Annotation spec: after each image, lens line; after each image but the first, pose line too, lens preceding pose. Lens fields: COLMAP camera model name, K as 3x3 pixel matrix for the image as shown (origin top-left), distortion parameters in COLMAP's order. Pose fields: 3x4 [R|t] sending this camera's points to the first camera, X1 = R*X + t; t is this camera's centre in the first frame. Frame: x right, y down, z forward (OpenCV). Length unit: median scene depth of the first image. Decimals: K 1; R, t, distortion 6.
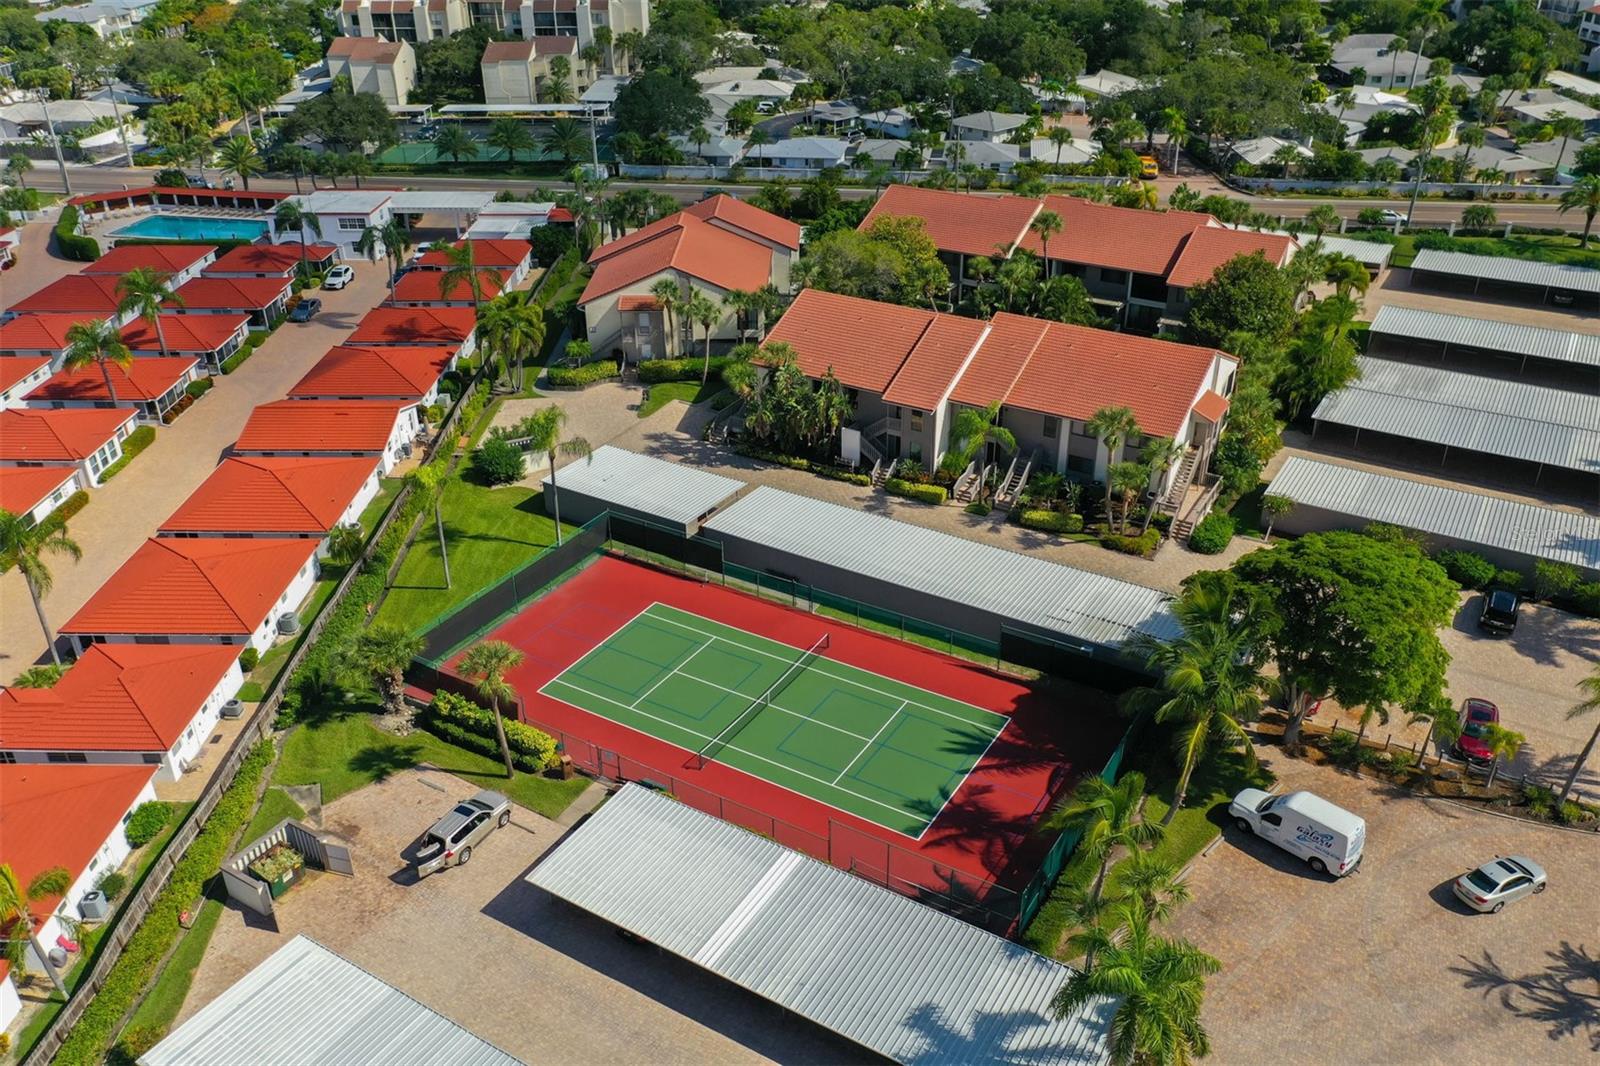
lens RADIAL K [[1267.7, 0, 800.0], [0, 1267.7, 533.0], [0, 0, 1]] dist [0.005058, 0.000231]
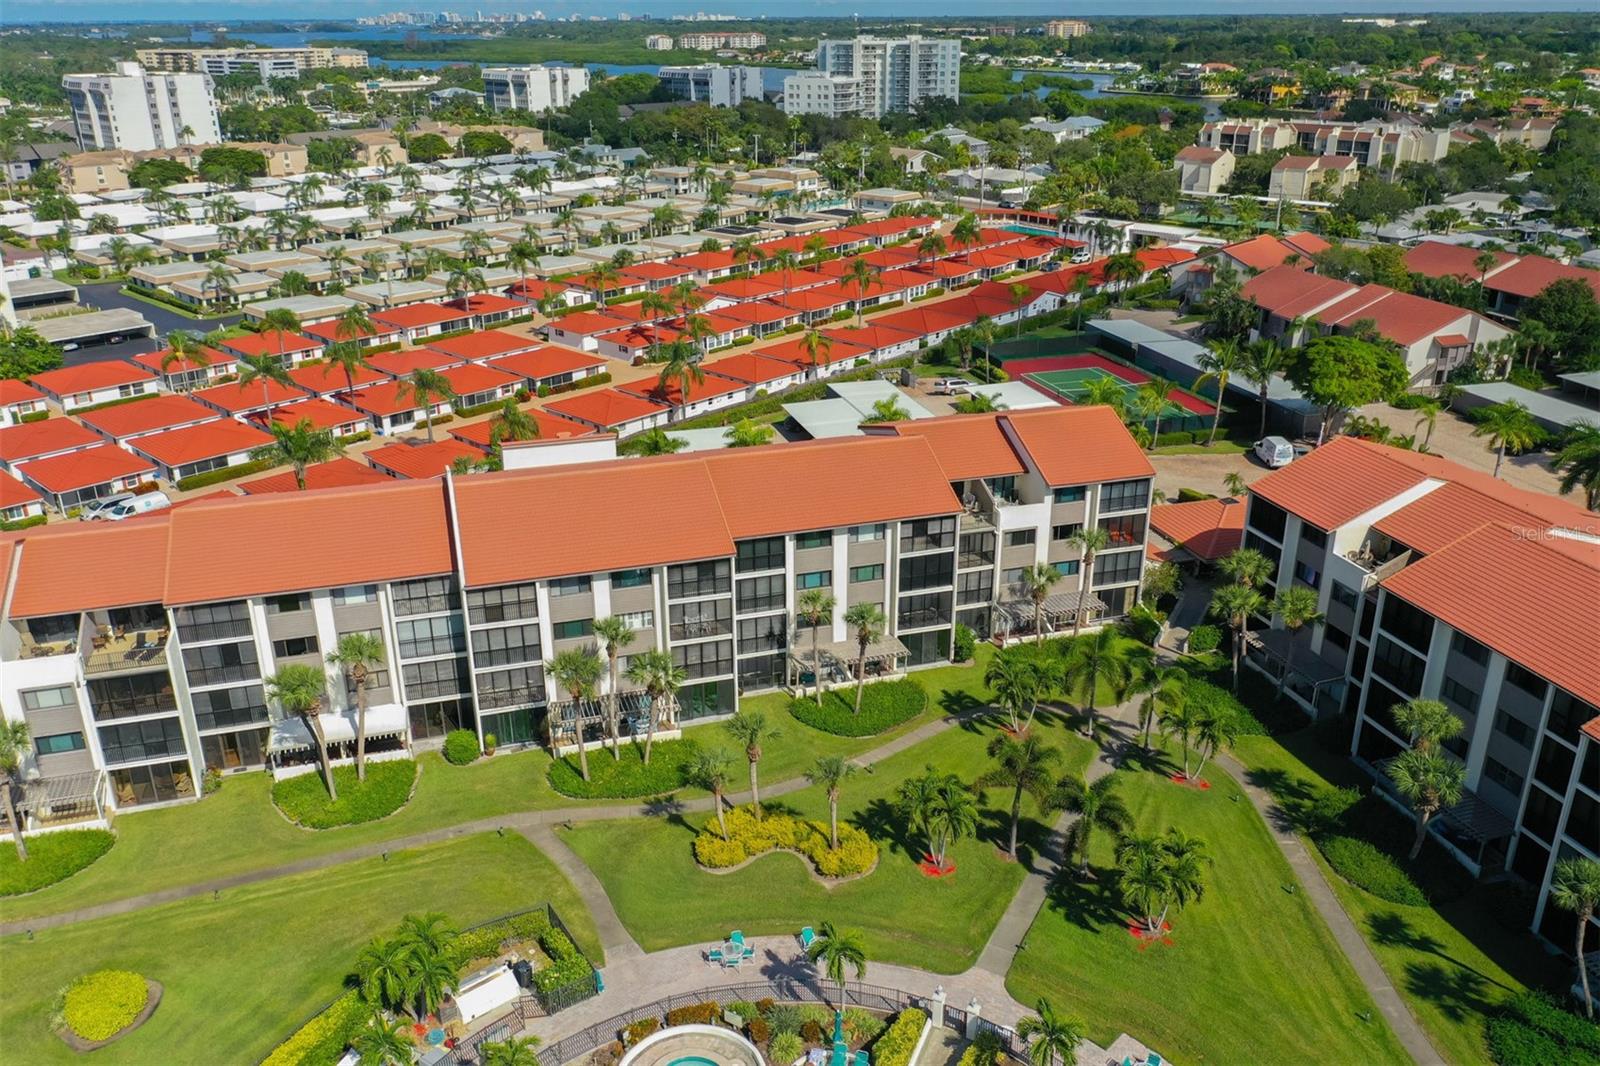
lens RADIAL K [[1267.7, 0, 800.0], [0, 1267.7, 533.0], [0, 0, 1]] dist [0.005058, 0.000231]
pose [[0.745190, 0.255864, -0.615813, 0.427617], [-0.322676, 0.946505, 0.002796, 0.226593], [0.583585, 0.196624, 0.787888, -0.423240]]
